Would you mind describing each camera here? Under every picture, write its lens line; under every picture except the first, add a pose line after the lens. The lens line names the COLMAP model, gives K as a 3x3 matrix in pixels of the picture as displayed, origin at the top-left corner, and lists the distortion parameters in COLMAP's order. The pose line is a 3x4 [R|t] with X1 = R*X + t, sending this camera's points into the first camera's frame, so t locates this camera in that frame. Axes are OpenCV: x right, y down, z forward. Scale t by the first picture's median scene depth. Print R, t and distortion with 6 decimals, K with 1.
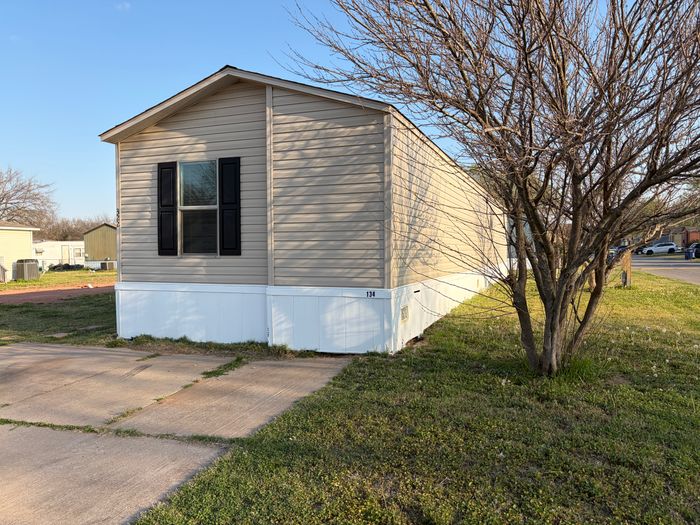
lens RADIAL K [[533.1, 0, 351.1], [0, 533.1, 262.4], [0, 0, 1]] dist [-0.003847, -0.005771]
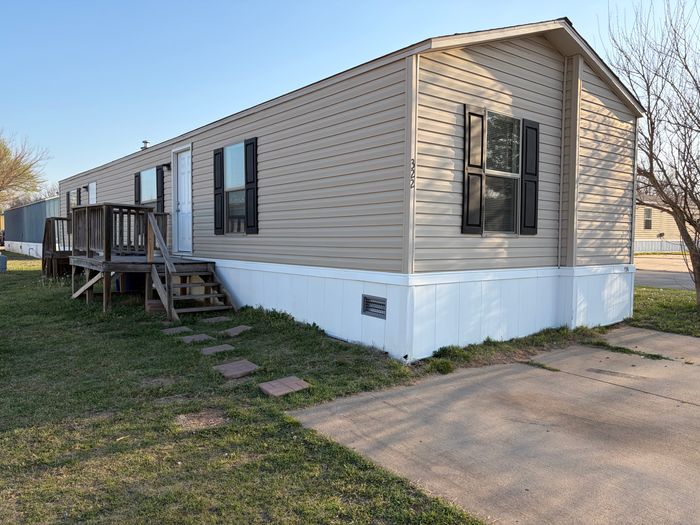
lens RADIAL K [[533.1, 0, 350.0], [0, 533.1, 262.3], [0, 0, 1]] dist [-0.003847, -0.005771]
pose [[0.522690, -0.036454, 0.851743, -1.085130], [0.005084, 0.999201, 0.039646, -0.003866], [-0.852508, -0.016393, 0.522458, 0.772803]]
